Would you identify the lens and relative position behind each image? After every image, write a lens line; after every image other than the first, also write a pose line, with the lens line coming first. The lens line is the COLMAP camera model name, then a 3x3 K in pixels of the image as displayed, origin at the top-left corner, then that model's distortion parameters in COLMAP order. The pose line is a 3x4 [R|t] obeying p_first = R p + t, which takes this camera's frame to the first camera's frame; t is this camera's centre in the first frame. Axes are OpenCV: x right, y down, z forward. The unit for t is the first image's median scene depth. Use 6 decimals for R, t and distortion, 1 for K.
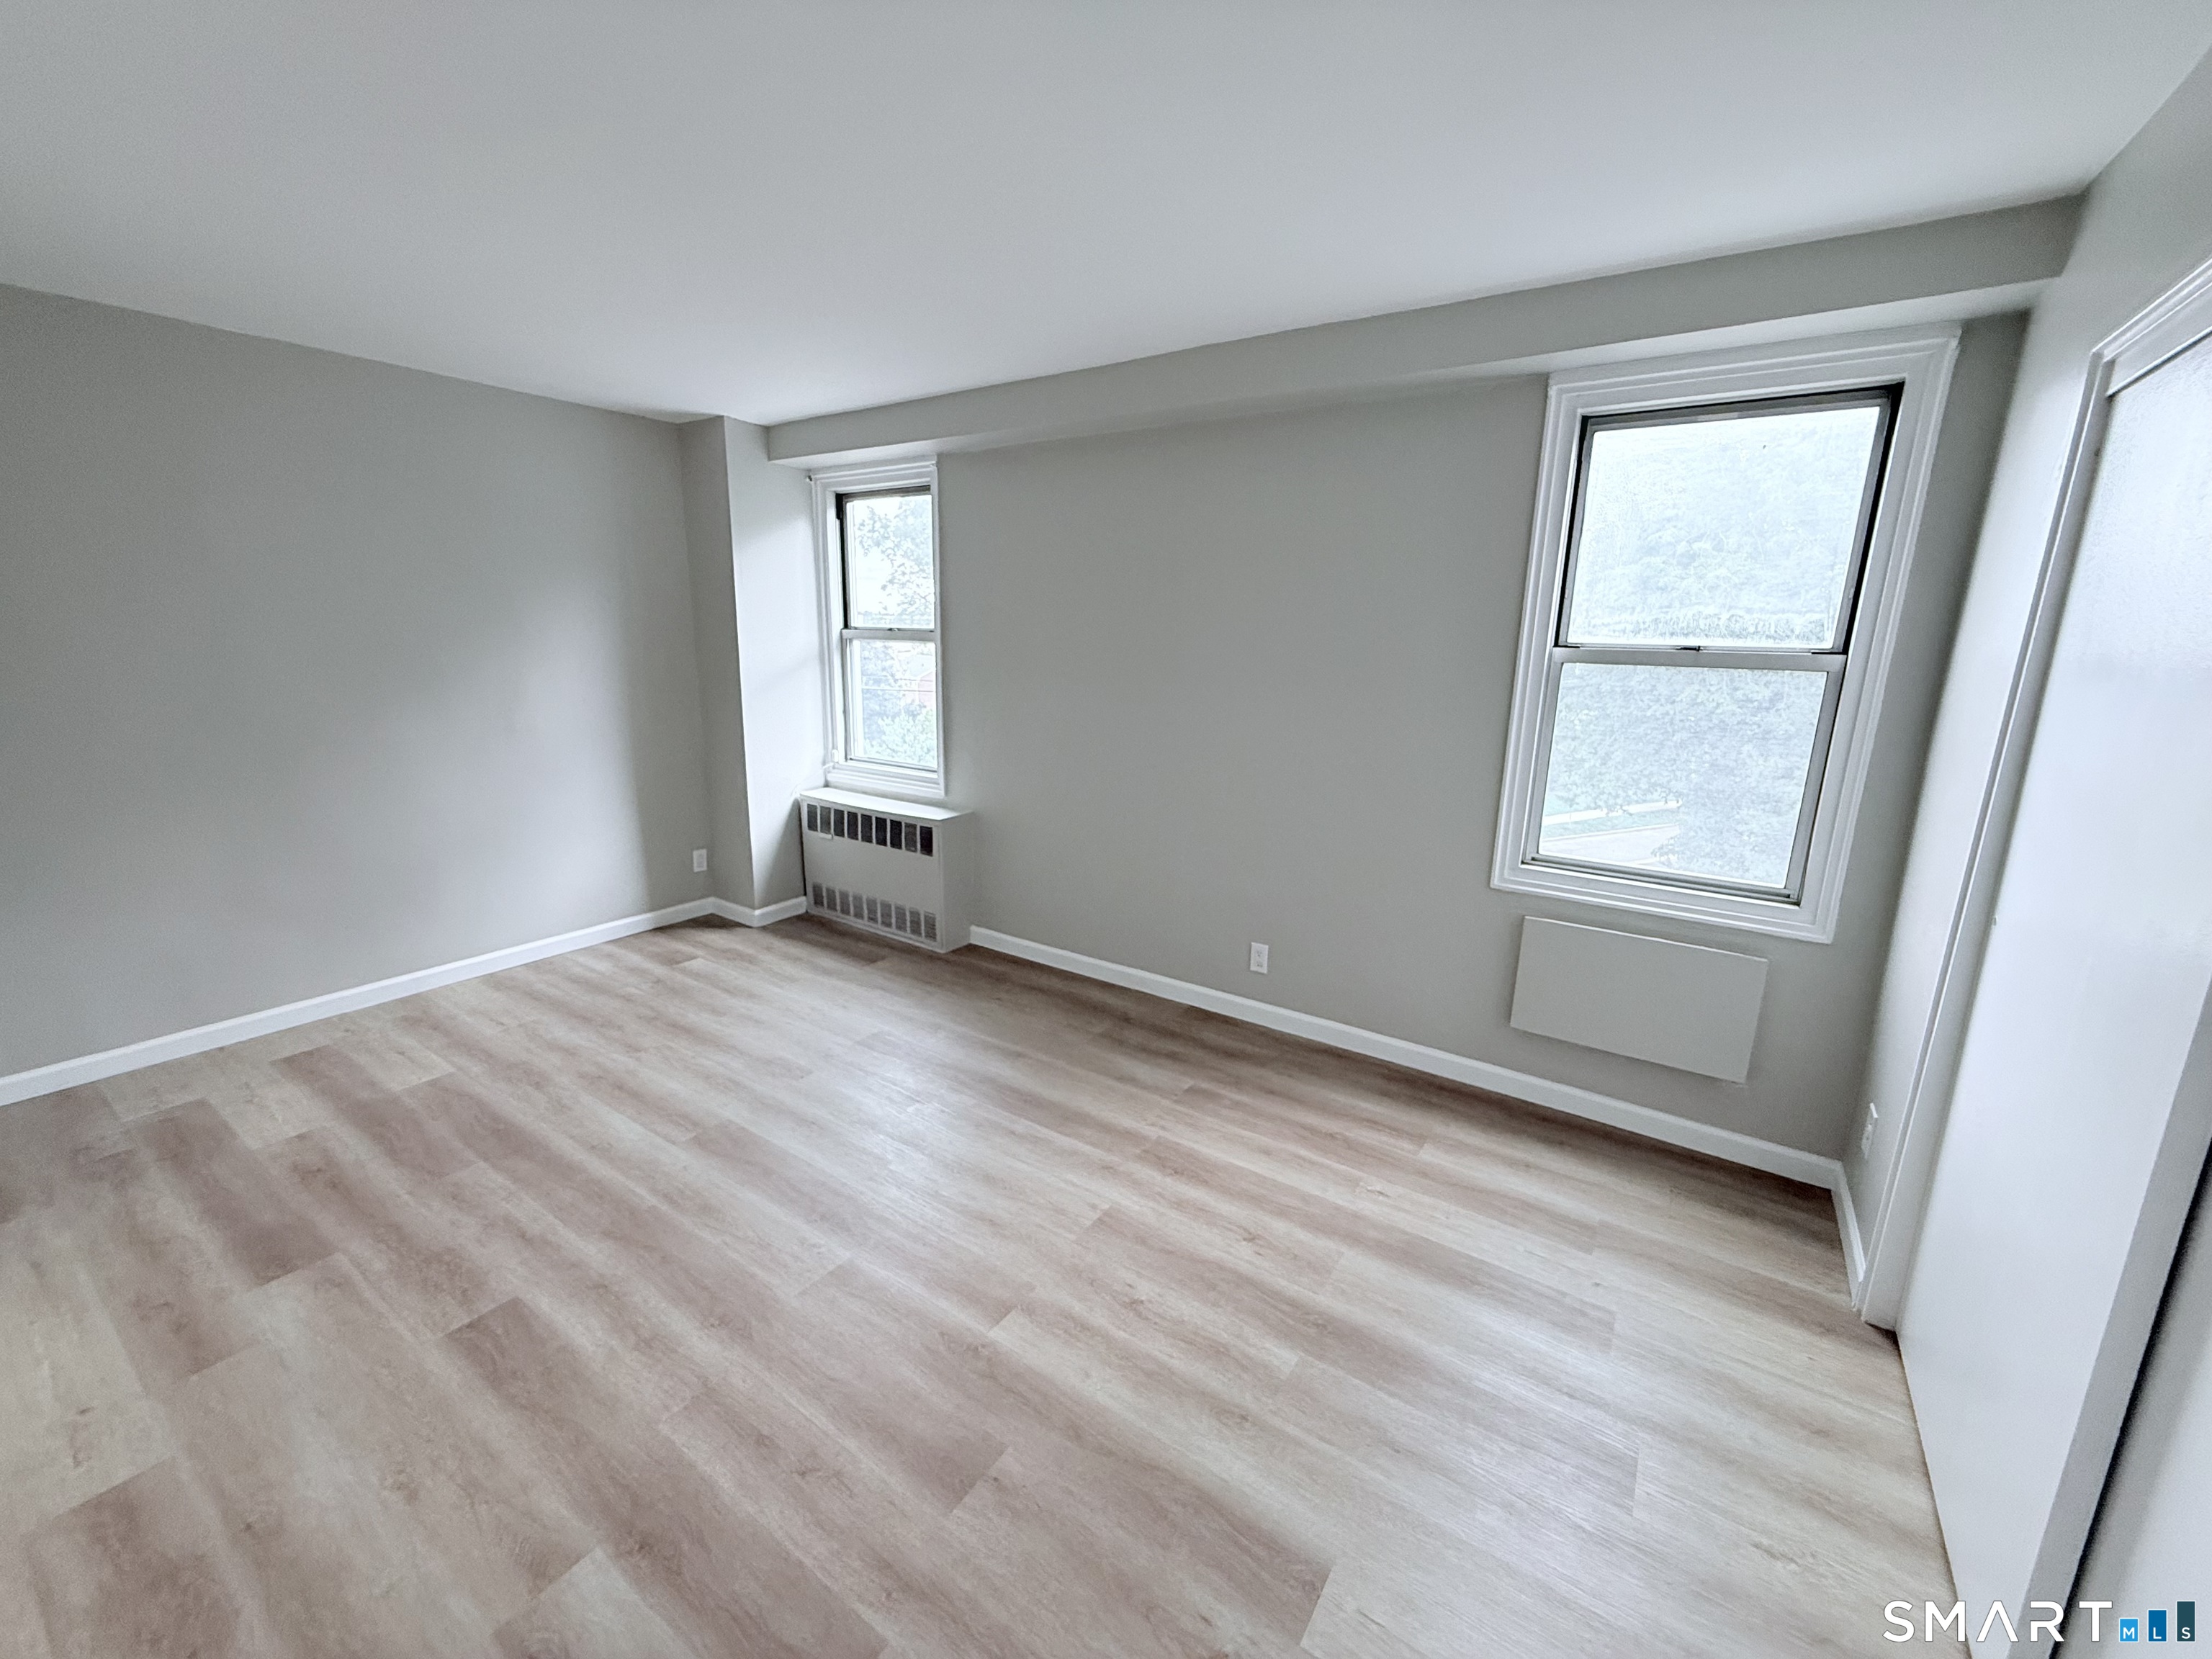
lens RADIAL K [[878.3, 0, 1103.7], [0, 878.3, 828.9], [0, 0, 1]] dist [-0.001546, 0.000277]
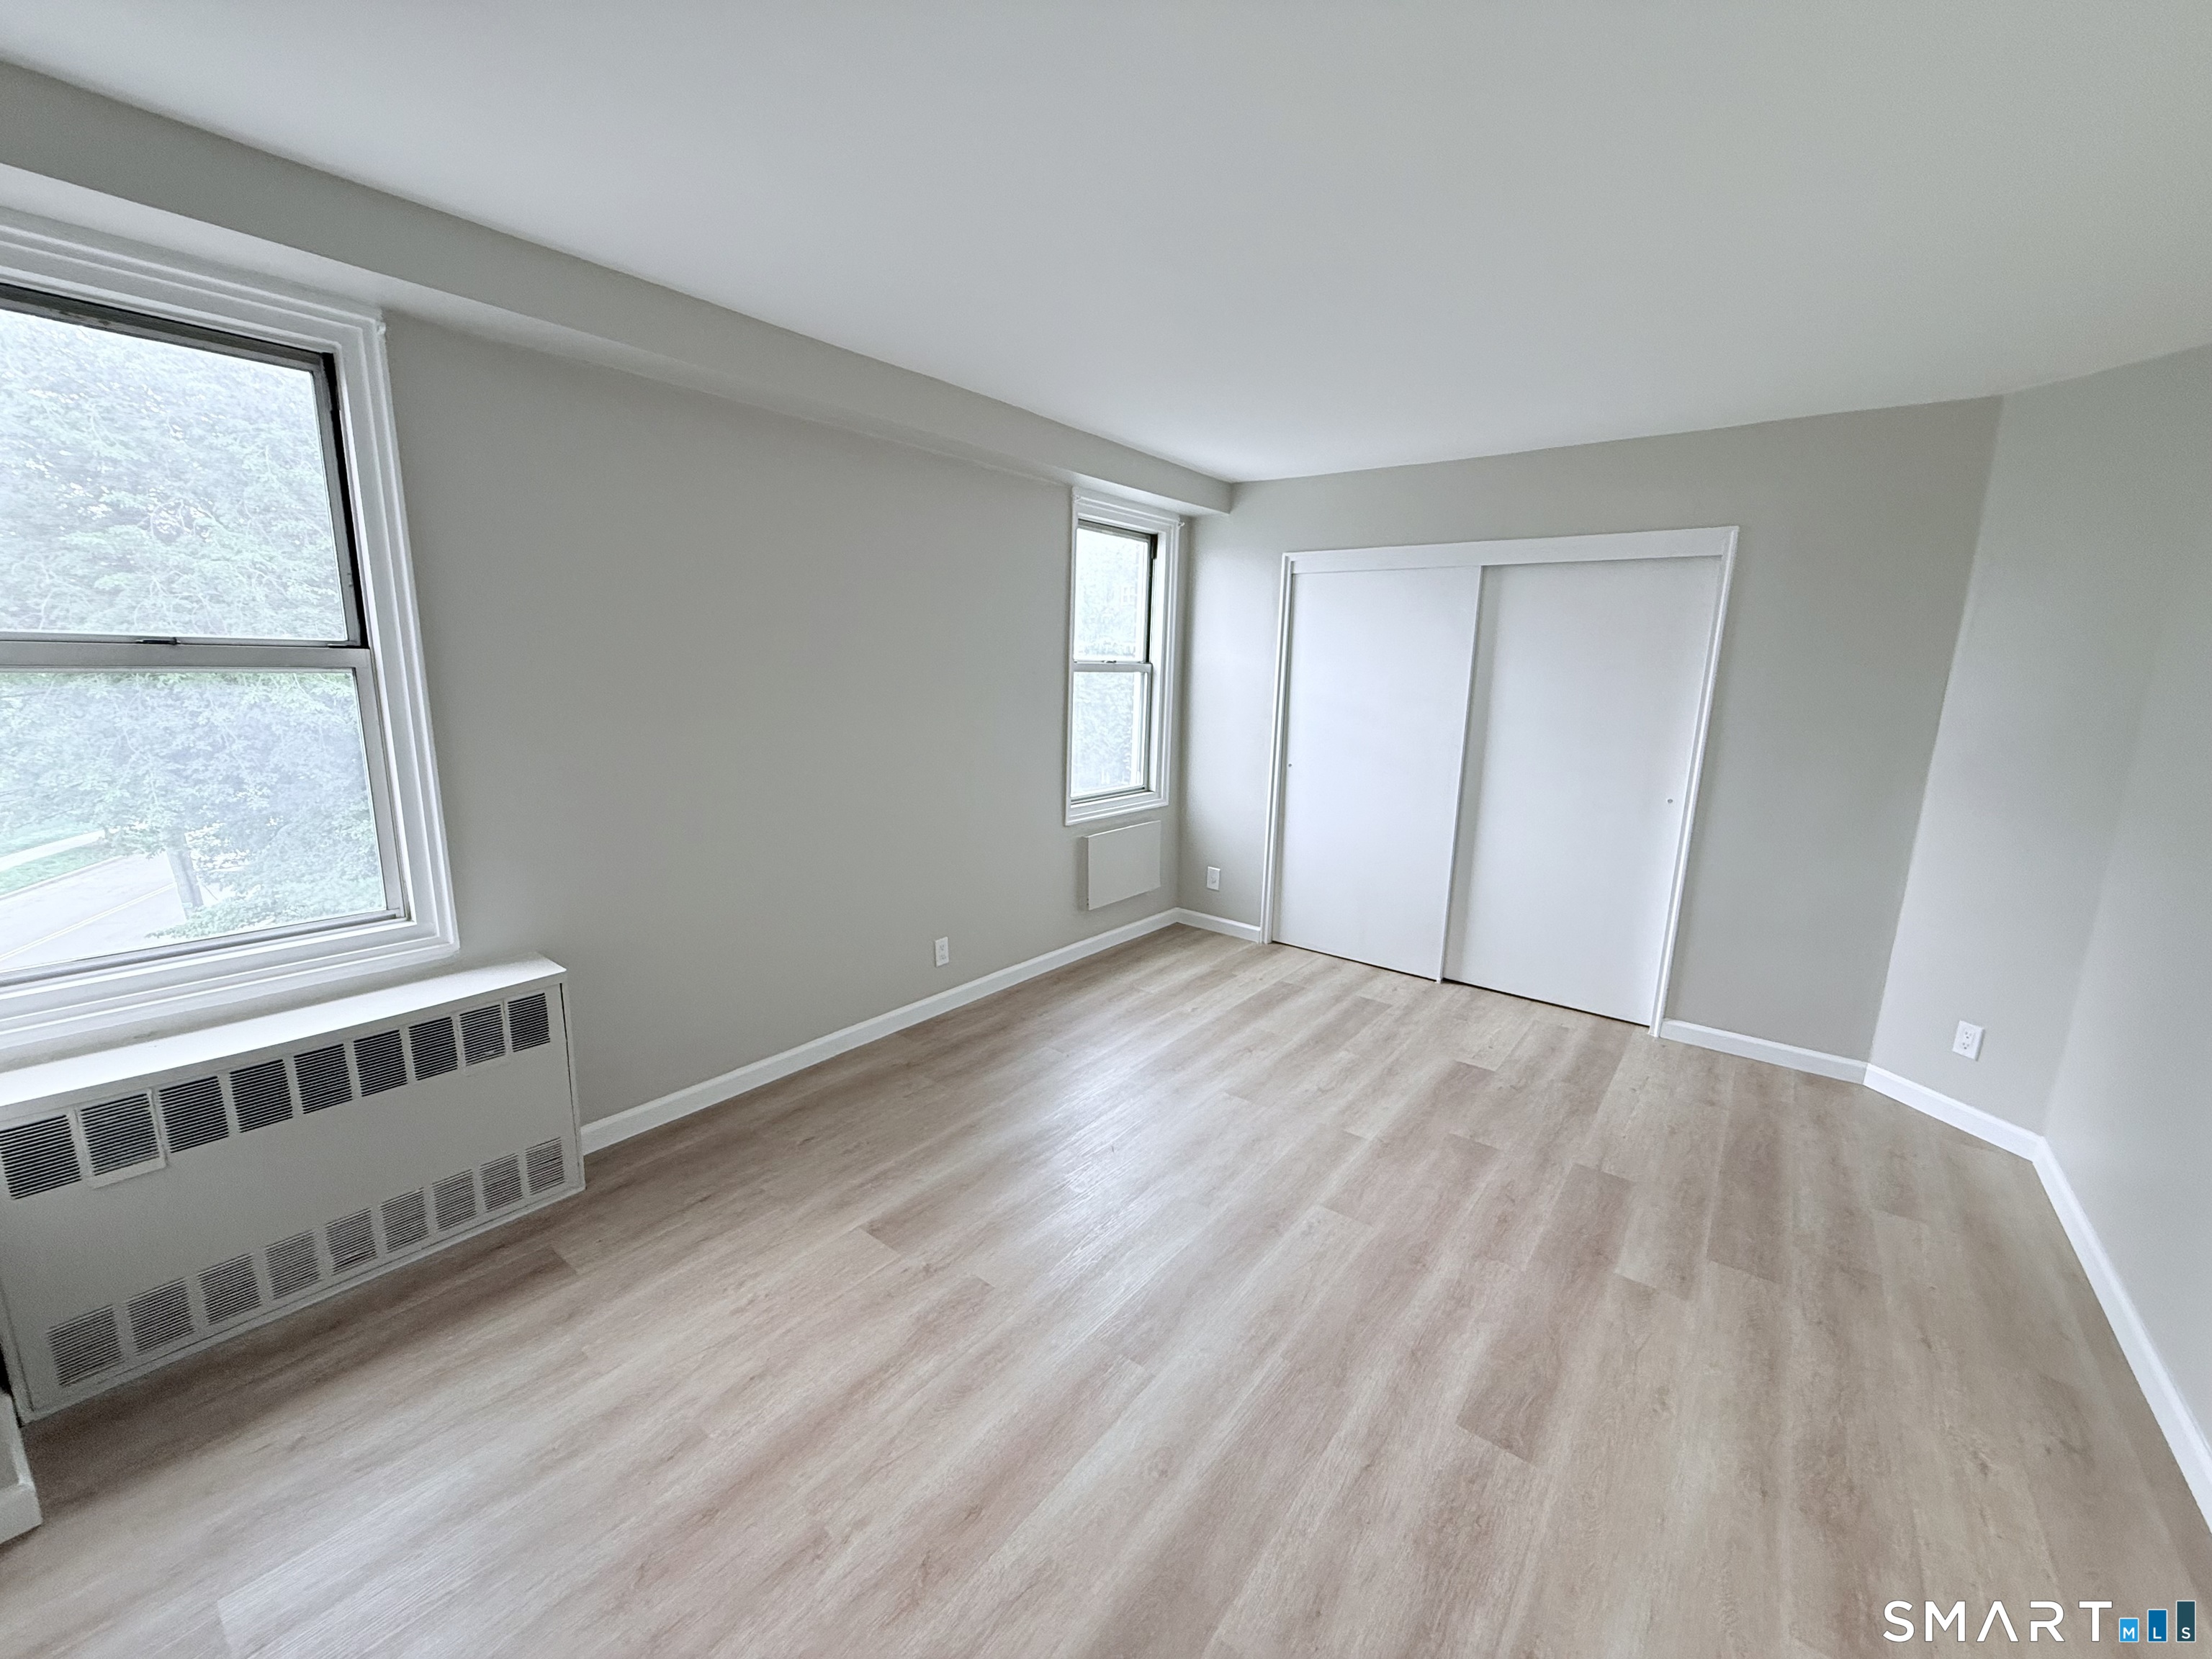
lens RADIAL K [[878.3, 0, 1099.5], [0, 878.3, 829.8], [0, 0, 1]] dist [-0.001546, 0.000277]
pose [[0.064778, -0.208962, 0.975776, -1.175962], [0.195871, 0.961471, 0.192895, -0.237121], [-0.978488, 0.178631, 0.103211, 0.946000]]
